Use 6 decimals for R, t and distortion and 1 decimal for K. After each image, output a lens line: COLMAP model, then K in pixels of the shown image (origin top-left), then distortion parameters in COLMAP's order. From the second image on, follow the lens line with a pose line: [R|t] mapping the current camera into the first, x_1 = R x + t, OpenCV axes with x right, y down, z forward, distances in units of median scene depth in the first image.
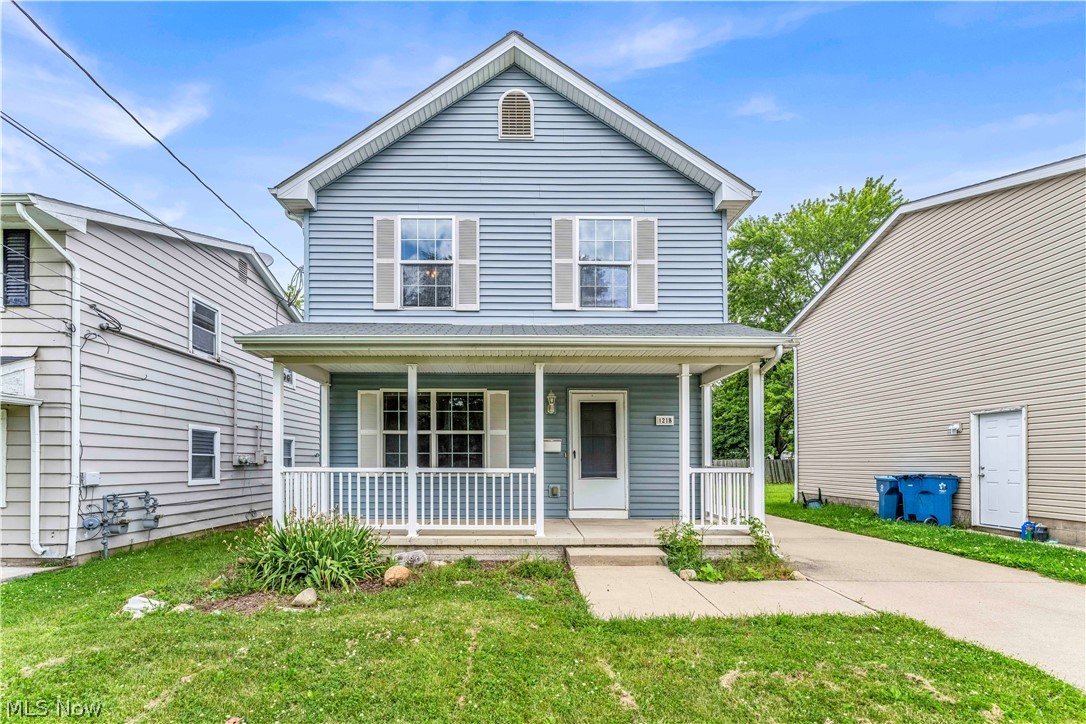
lens RADIAL K [[446.1, 0, 545.4], [0, 446.1, 448.0], [0, 0, 1]] dist [-0.003596, 0.000518]
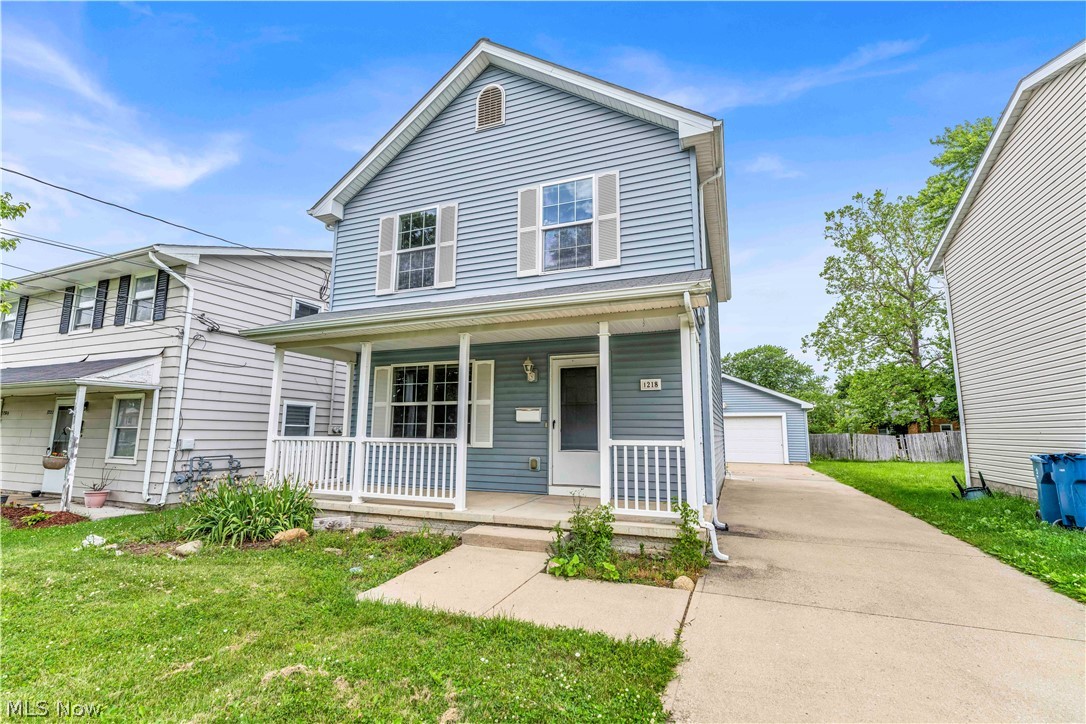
lens RADIAL K [[469.7, 0, 542.4], [0, 469.7, 353.4], [0, 0, 1]] dist [-0.002437, -0.000720]
pose [[0.929696, -0.058467, -0.363657, 0.438371], [0.007973, 0.990284, -0.138829, 0.004001], [0.368241, 0.126170, 0.921130, 0.074394]]
